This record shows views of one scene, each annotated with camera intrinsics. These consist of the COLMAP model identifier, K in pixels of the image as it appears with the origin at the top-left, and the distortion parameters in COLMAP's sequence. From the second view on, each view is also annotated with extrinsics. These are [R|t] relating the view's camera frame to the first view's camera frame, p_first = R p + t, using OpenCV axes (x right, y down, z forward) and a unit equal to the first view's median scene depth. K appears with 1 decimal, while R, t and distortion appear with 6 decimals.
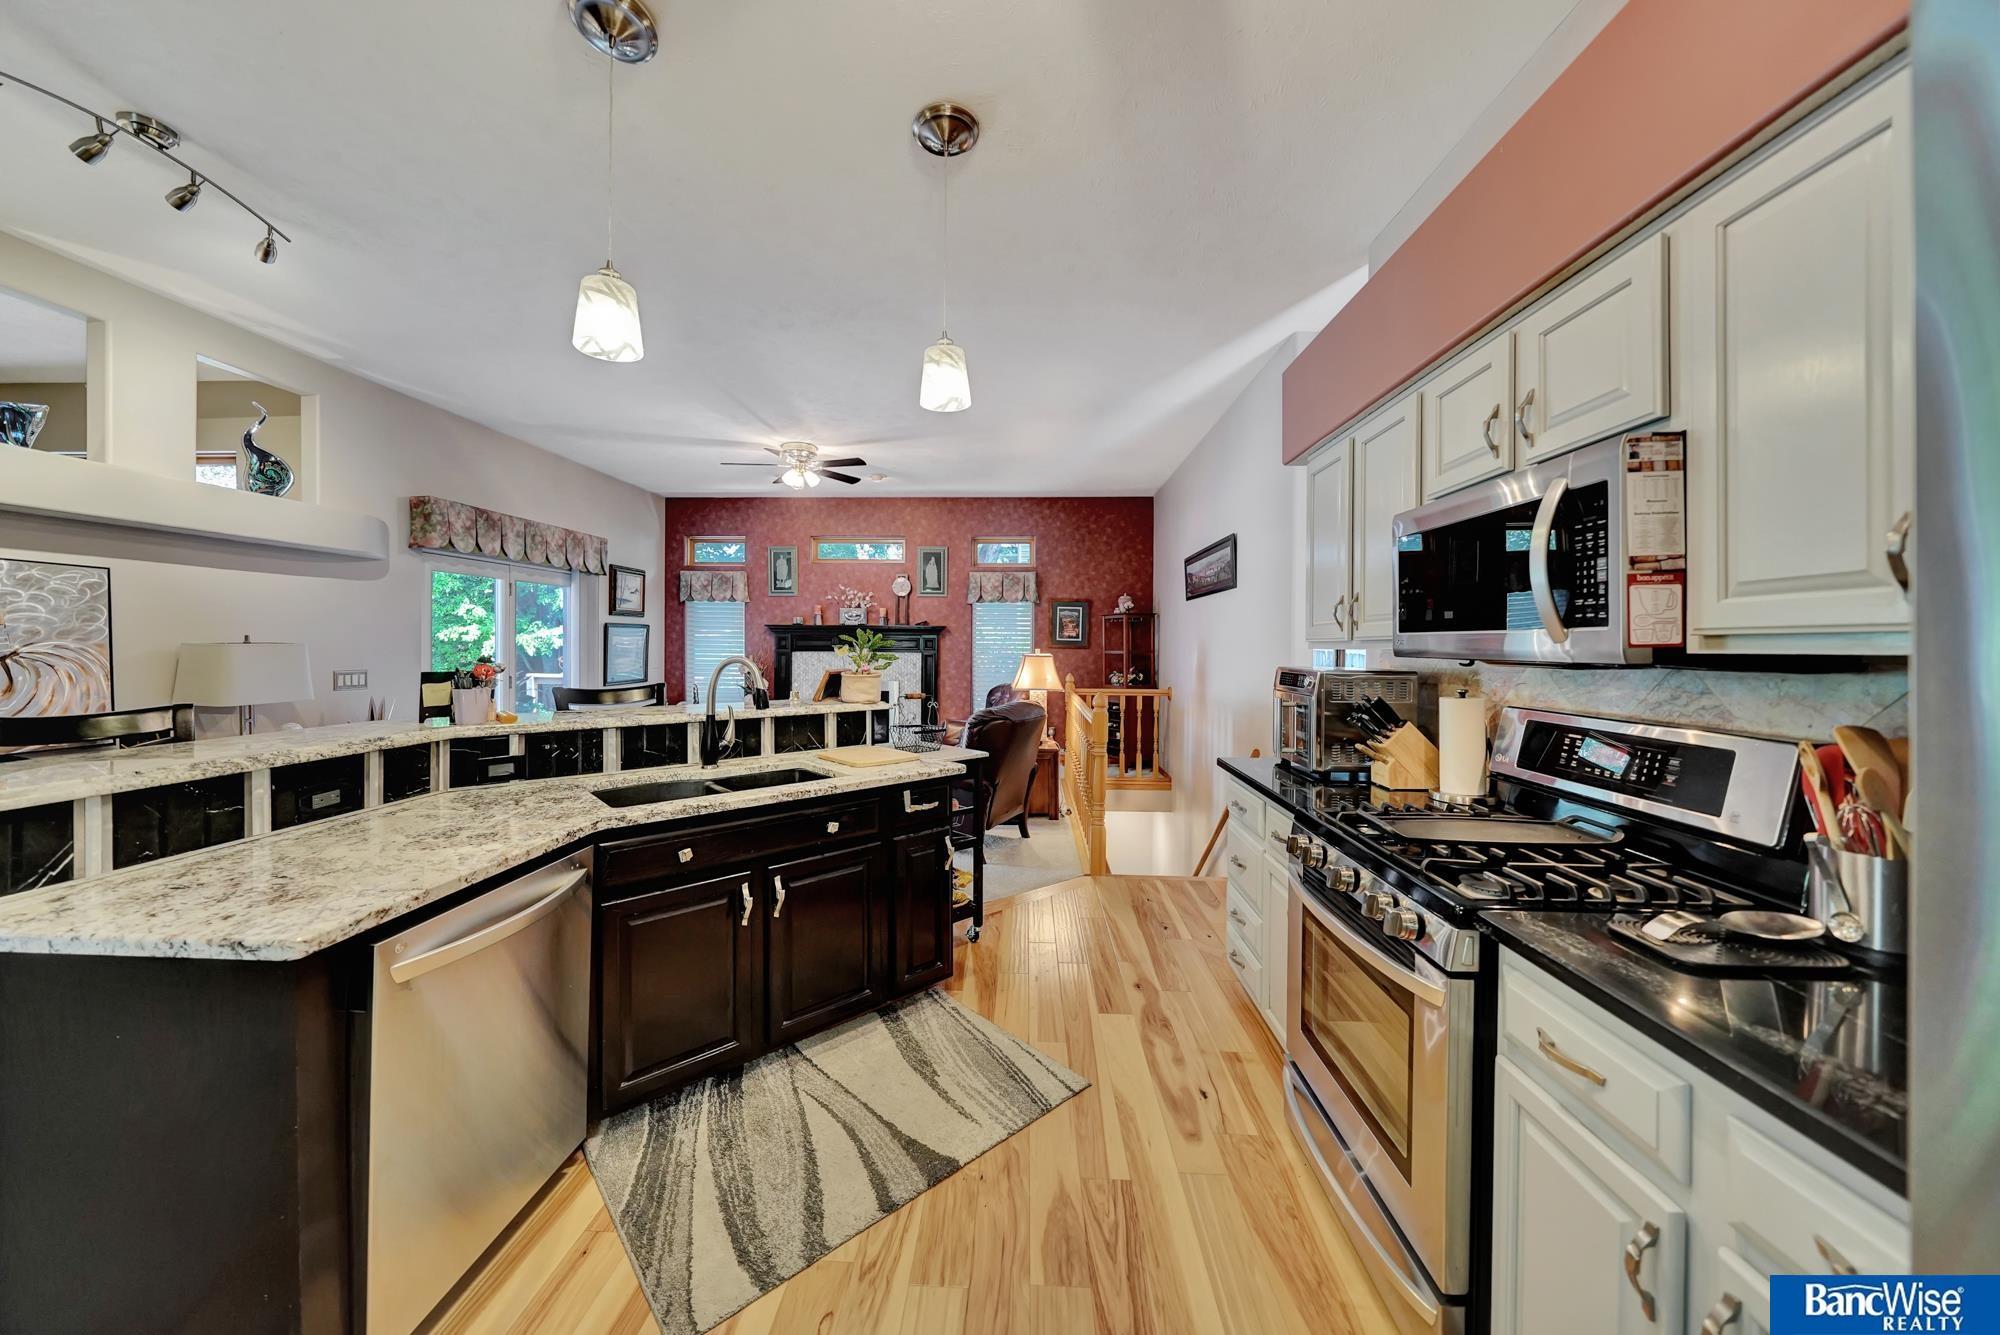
lens RADIAL K [[693.7, 0, 996.7], [0, 693.7, 657.5], [0, 0, 1]] dist [-0.004534, 0.000370]
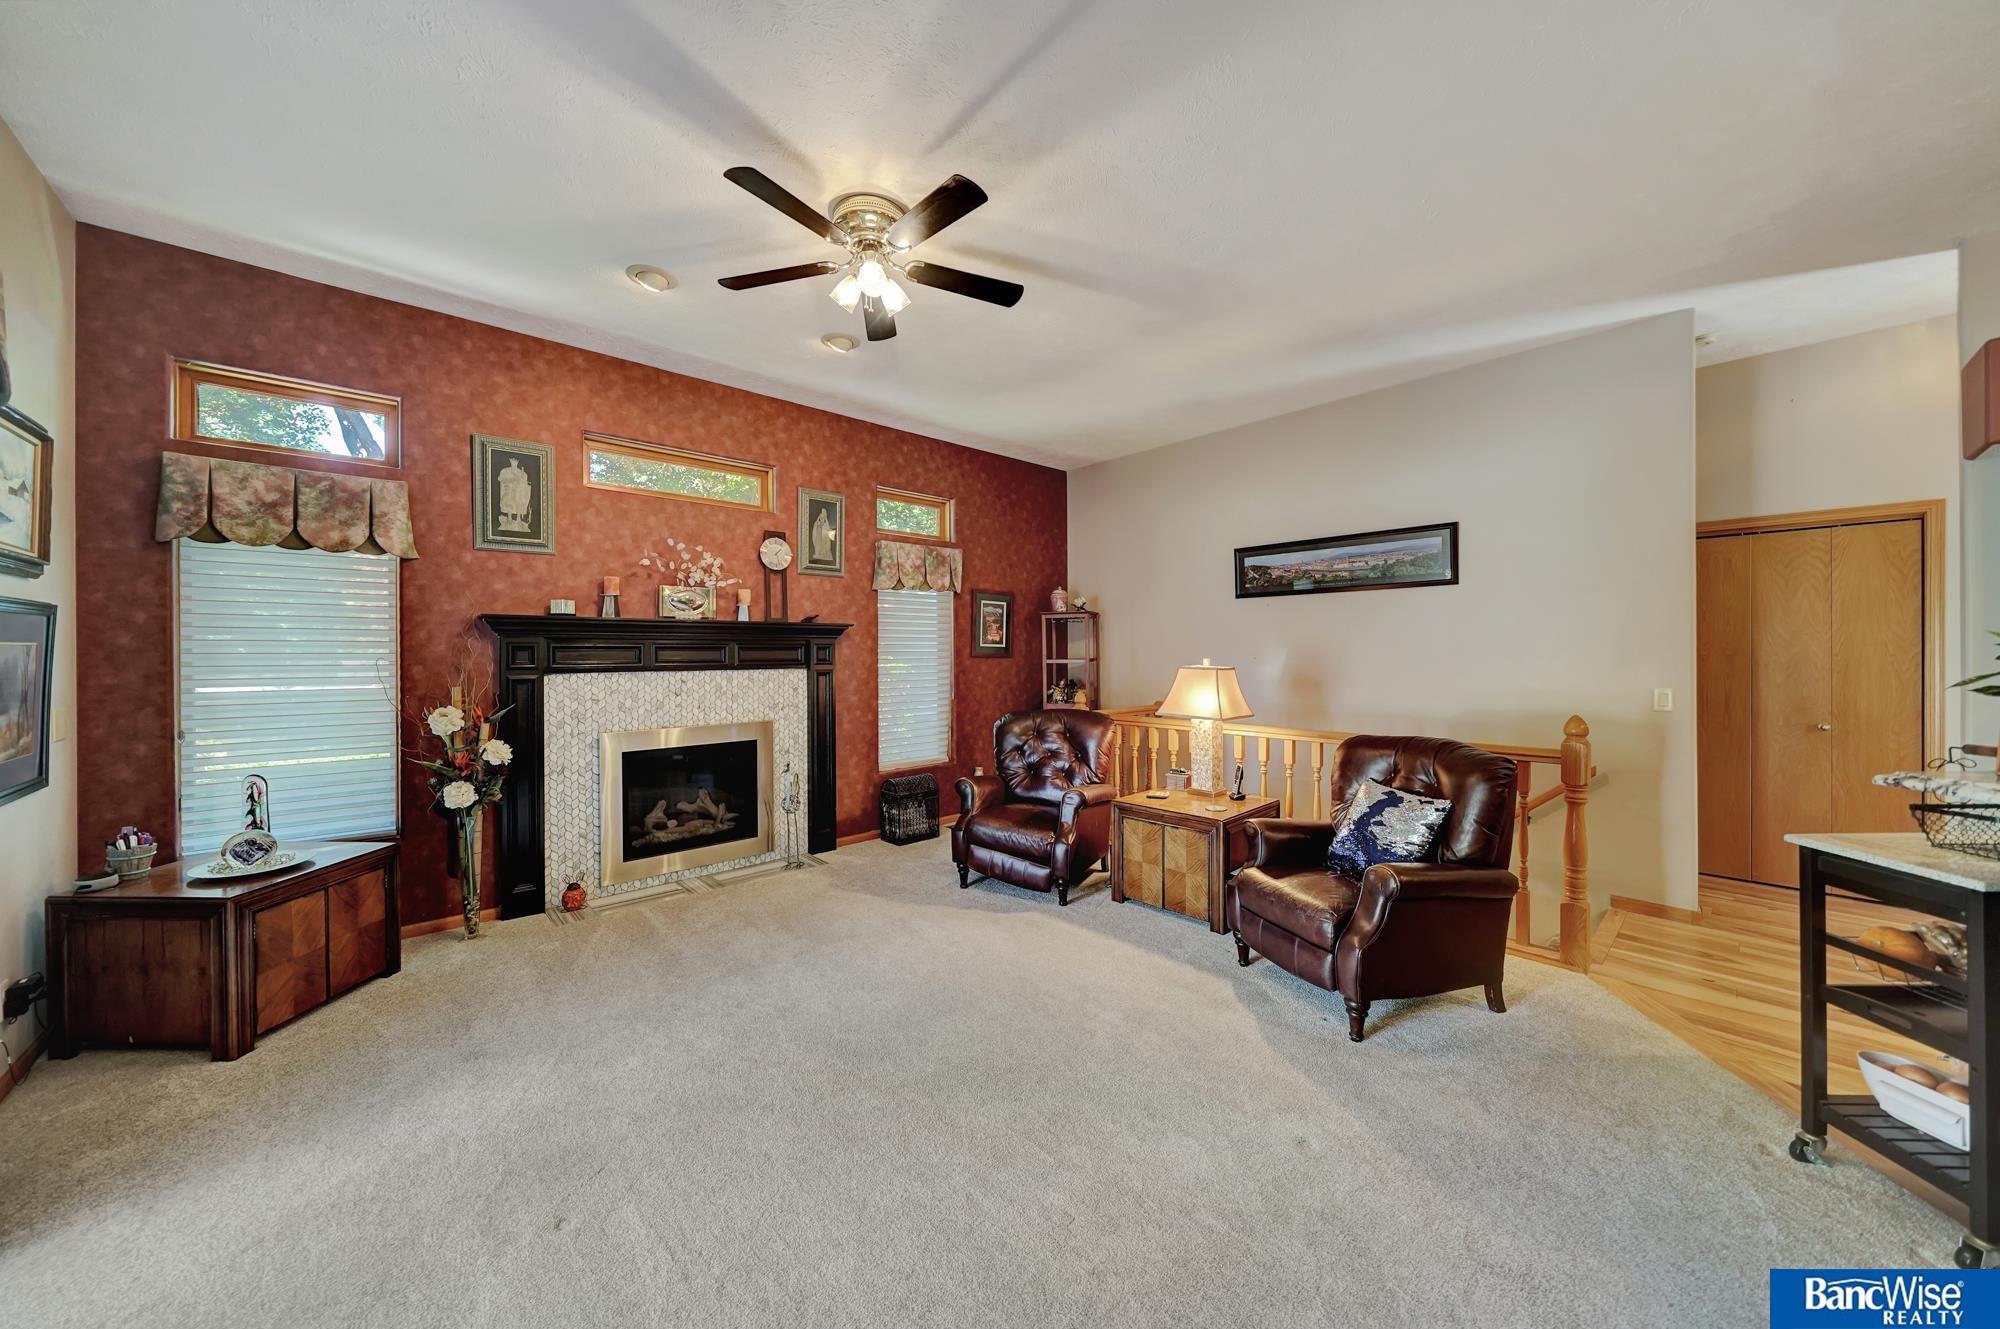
lens RADIAL K [[693.7, 0, 984.6], [0, 693.7, 654.6], [0, 0, 1]] dist [-0.004534, 0.000370]
pose [[0.711096, -0.012752, 0.702979, -0.609625], [0.022580, 0.999734, -0.004705, -0.018977], [-0.702732, 0.019219, 0.711195, 0.703097]]
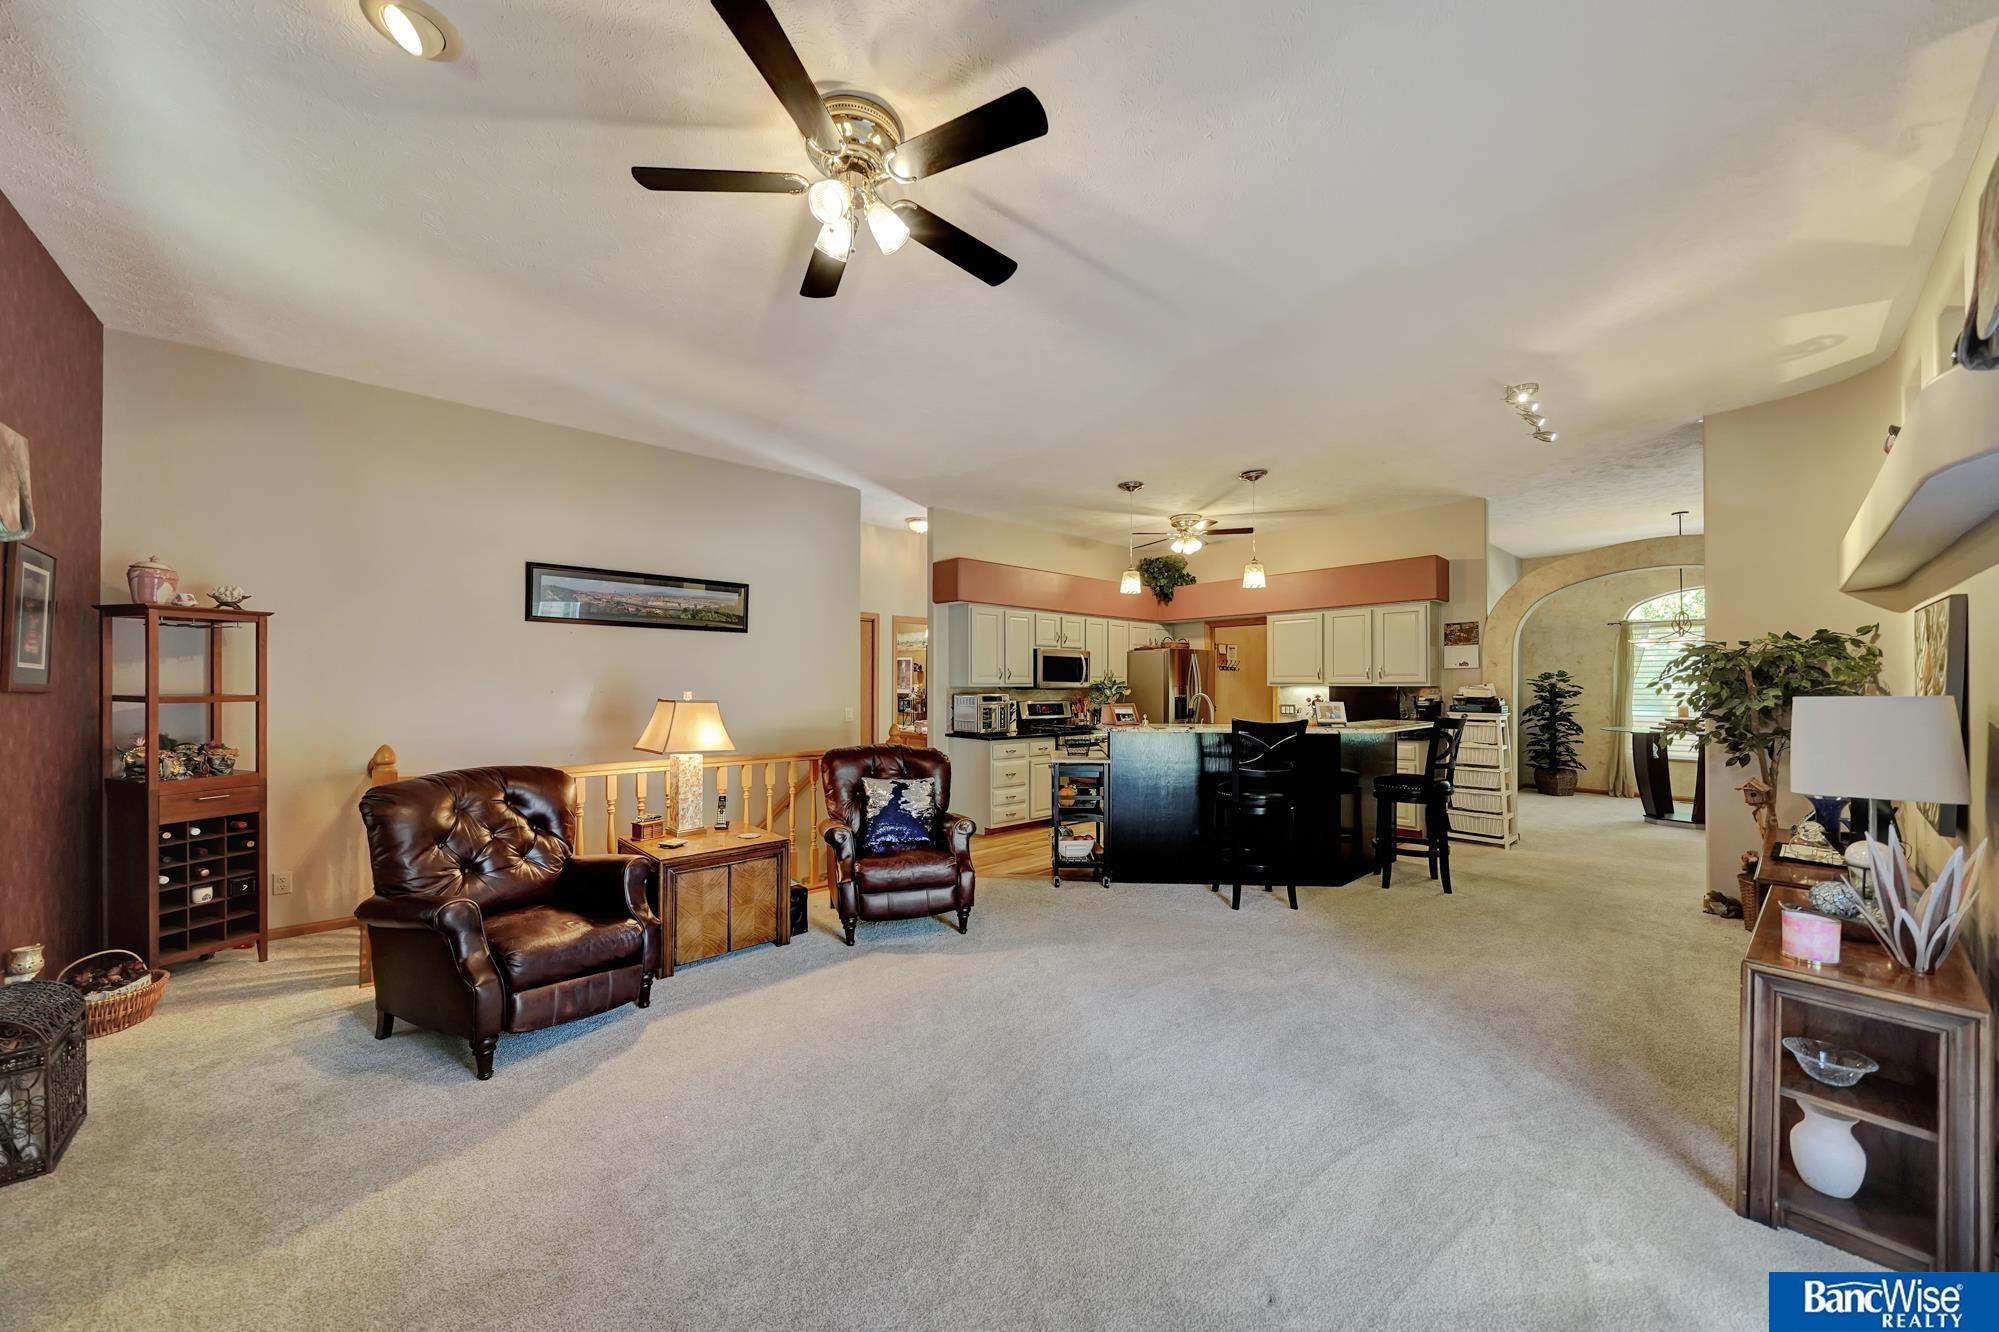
lens RADIAL K [[693.4, 0, 993.0], [0, 693.4, 675.7], [0, 0, 1]] dist [-0.004534, 0.000370]
pose [[-0.703961, 0.001091, 0.710238, -0.645654], [0.003298, 0.999993, 0.001733, -0.028222], [-0.710231, 0.003562, -0.703959, 1.335790]]
